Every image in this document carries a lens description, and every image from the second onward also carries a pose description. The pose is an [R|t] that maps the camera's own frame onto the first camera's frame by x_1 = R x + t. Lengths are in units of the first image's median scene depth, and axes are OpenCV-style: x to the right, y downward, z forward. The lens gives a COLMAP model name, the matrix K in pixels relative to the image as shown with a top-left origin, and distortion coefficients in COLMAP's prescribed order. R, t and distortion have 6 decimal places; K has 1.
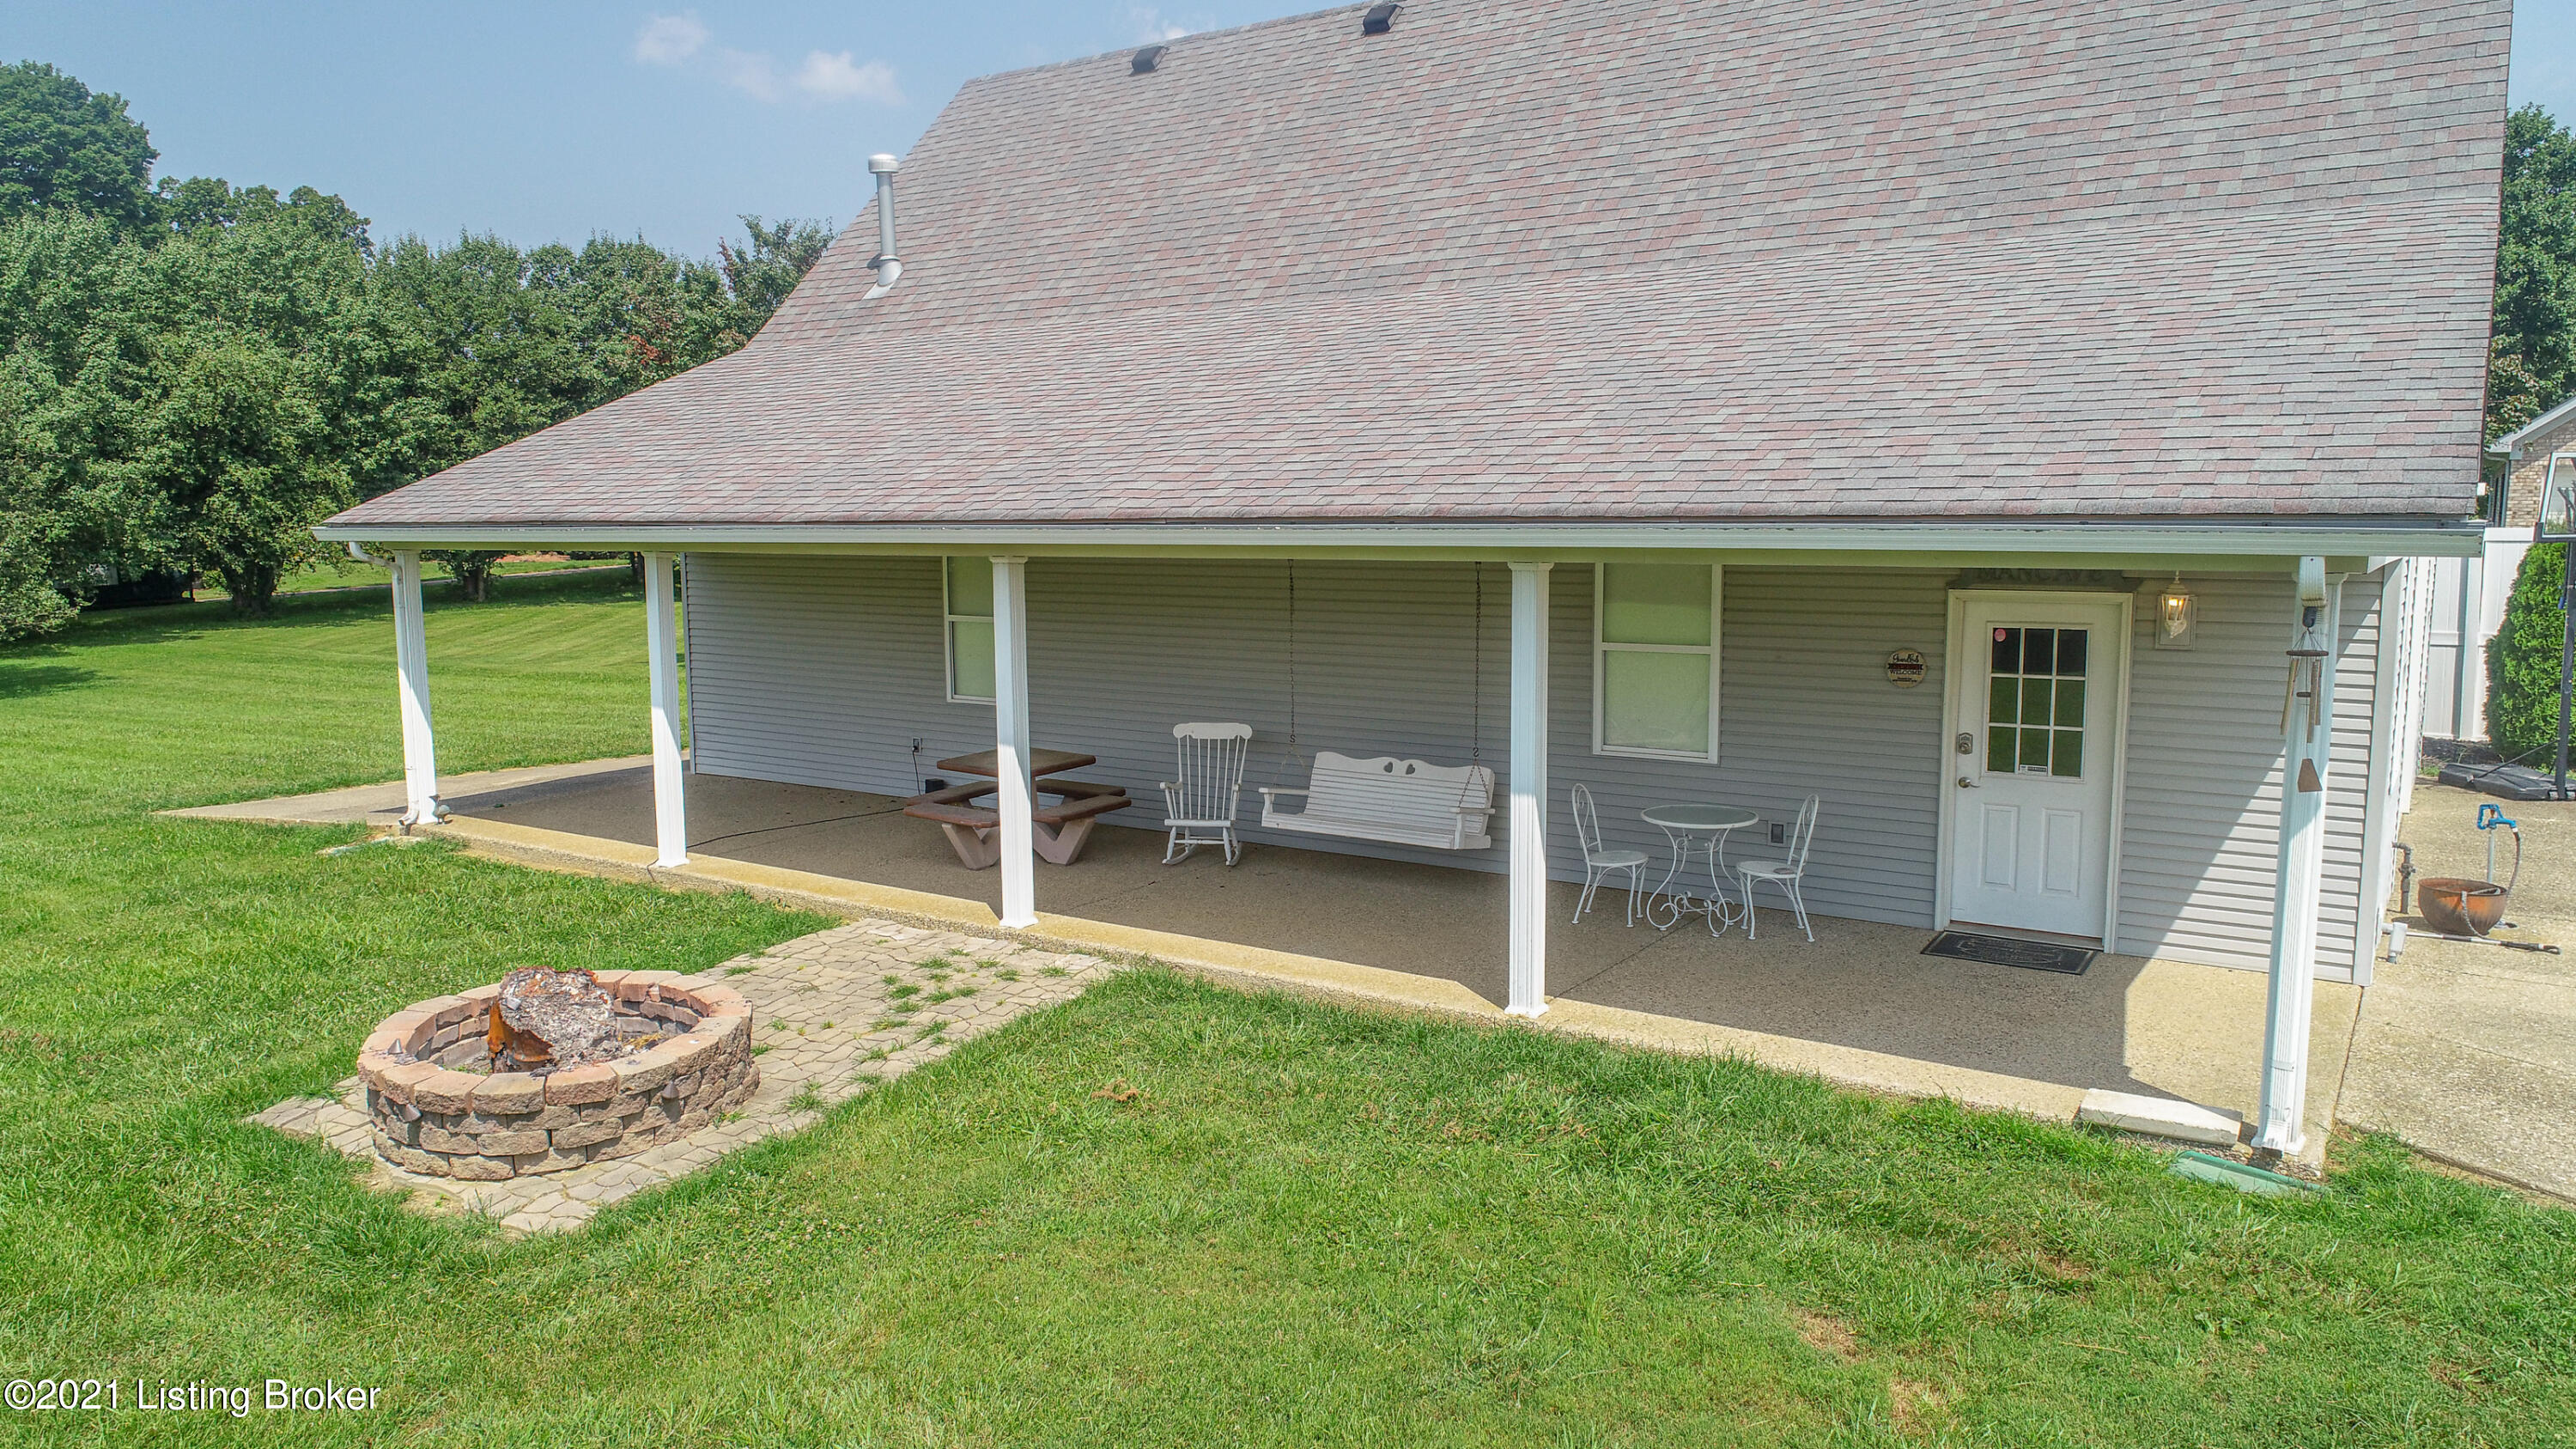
lens RADIAL K [[1716.2, 0, 1288.0], [0, 1716.2, 724.5], [0, 0, 1]] dist [-0.003096, 0.001641]
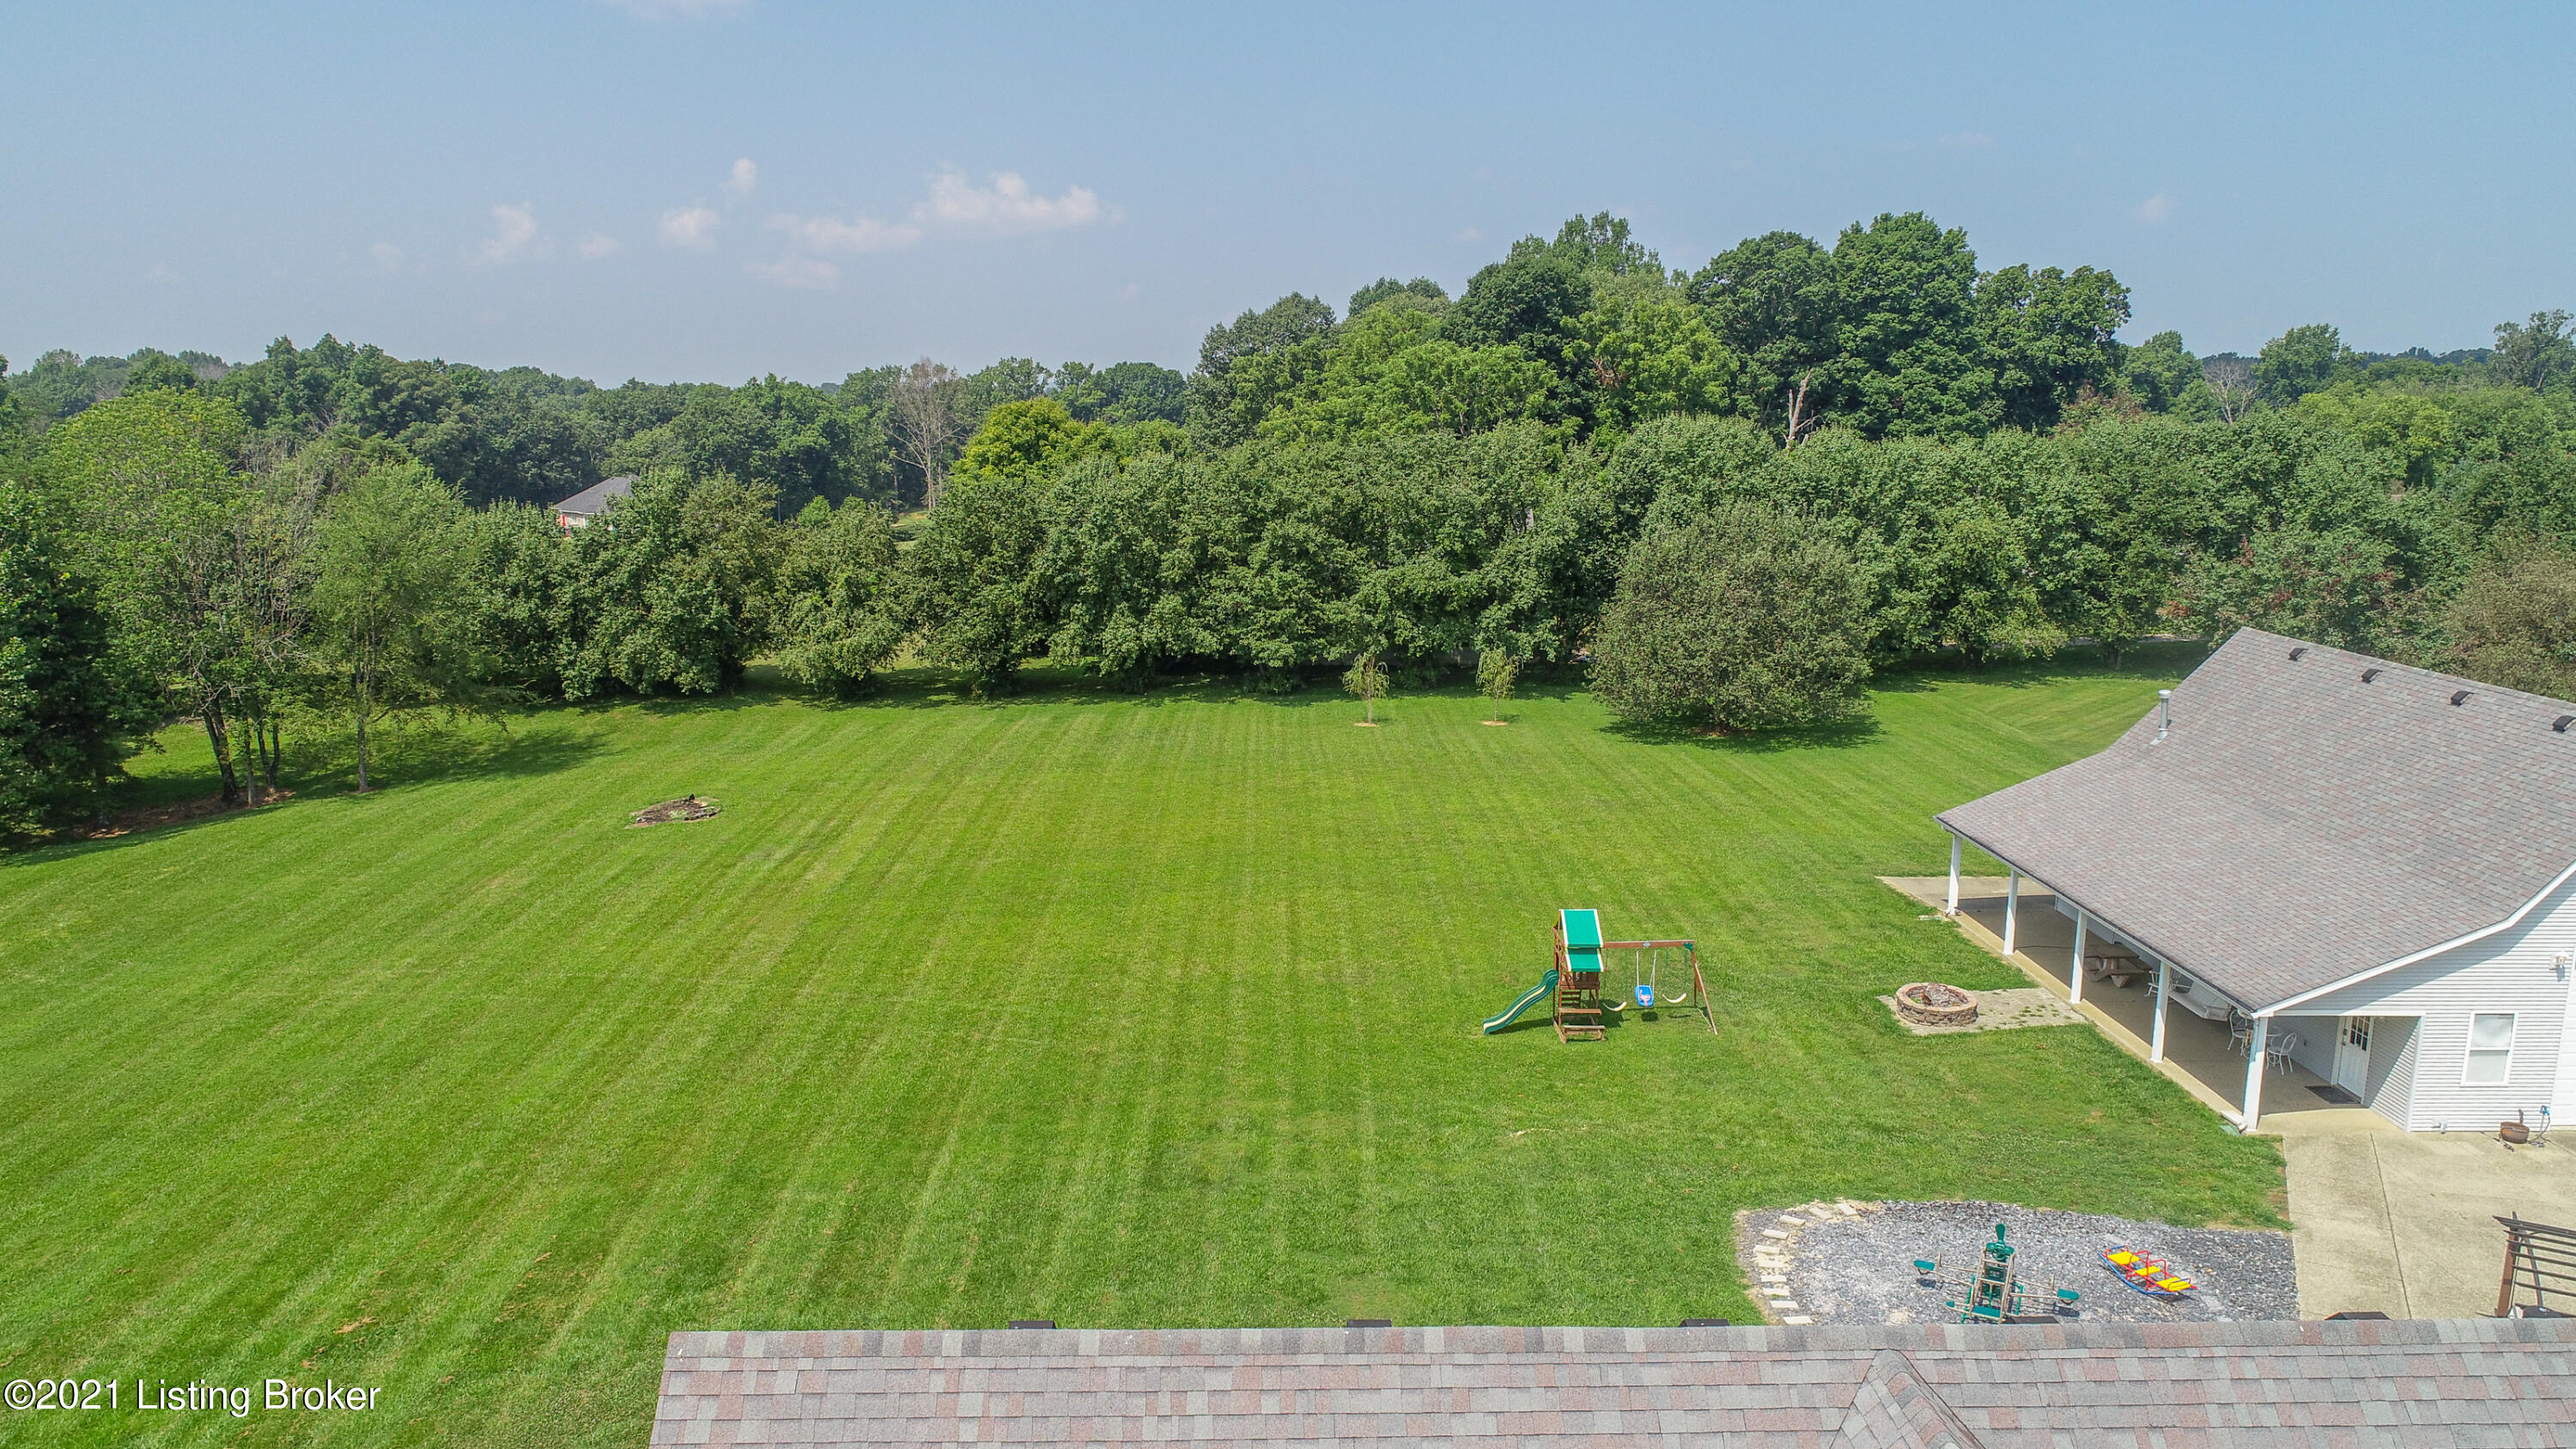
lens RADIAL K [[1716.2, 0, 1288.0], [0, 1716.2, 724.5], [0, 0, 1]] dist [-0.003096, 0.001641]
pose [[0.582616, 0.158048, -0.797232, 0.332904], [-0.107364, 0.987280, 0.117263, -0.141343], [0.805625, 0.017275, 0.592174, -0.495519]]
